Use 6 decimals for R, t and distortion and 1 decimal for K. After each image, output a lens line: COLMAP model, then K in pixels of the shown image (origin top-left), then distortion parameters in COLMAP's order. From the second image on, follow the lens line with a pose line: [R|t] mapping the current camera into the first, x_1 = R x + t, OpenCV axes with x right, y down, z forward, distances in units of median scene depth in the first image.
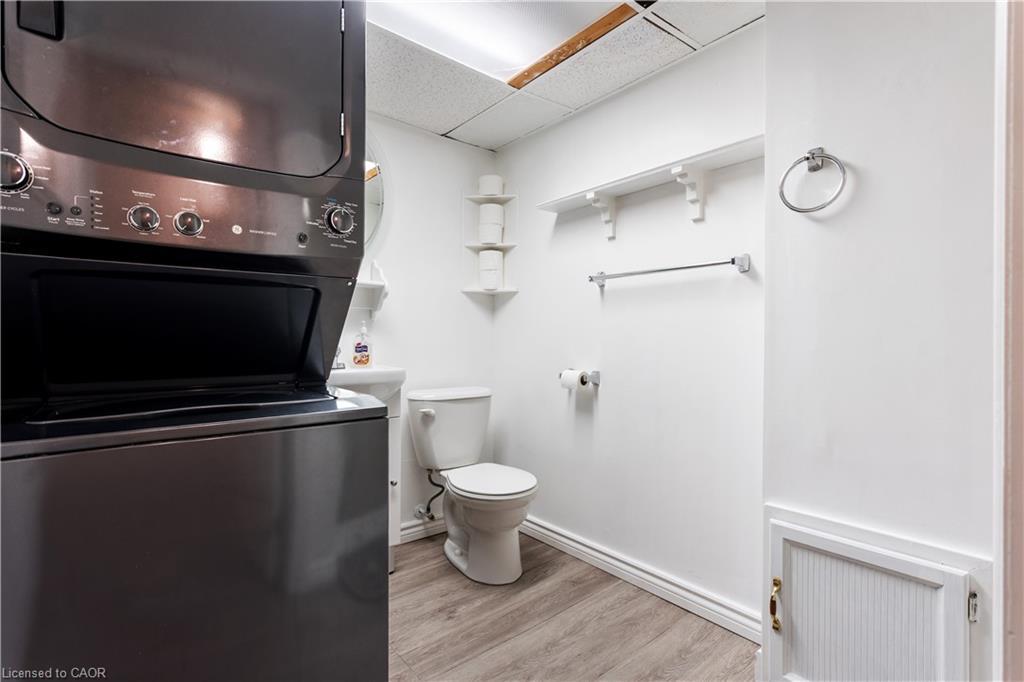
lens RADIAL K [[486.3, 0, 509.2], [0, 486.3, 339.0], [0, 0, 1]] dist [-0.002237, 0.002044]
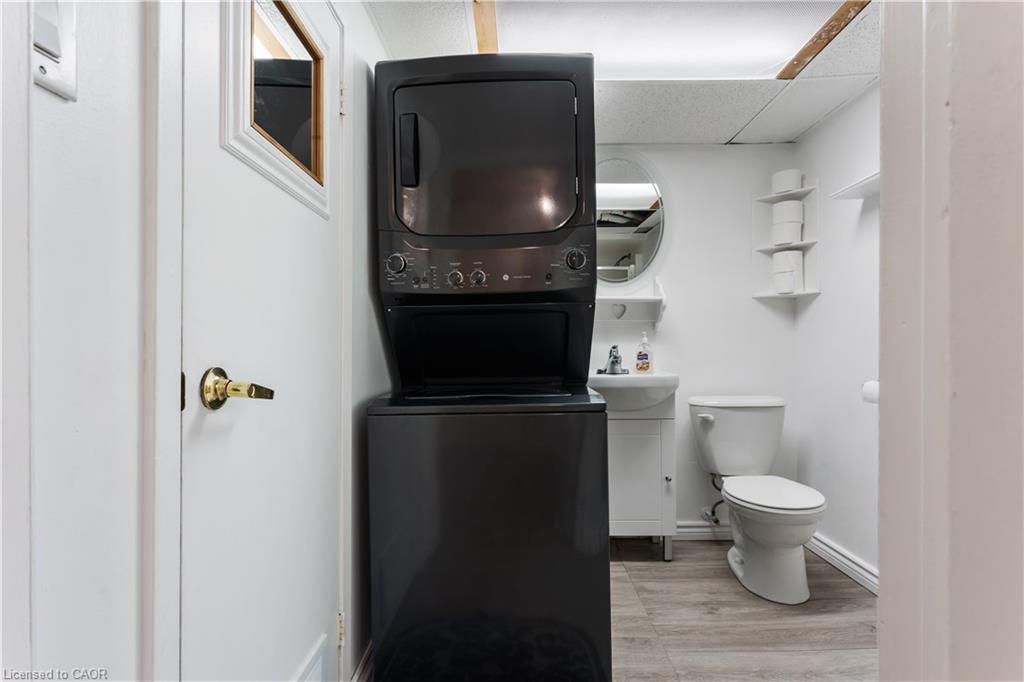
lens RADIAL K [[486.3, 0, 517.9], [0, 486.3, 345.8], [0, 0, 1]] dist [-0.002237, 0.002044]
pose [[0.771443, -0.015744, -0.636103, 0.193684], [0.015108, 0.999865, -0.006426, -0.002475], [0.636119, -0.004653, 0.771577, -0.060155]]
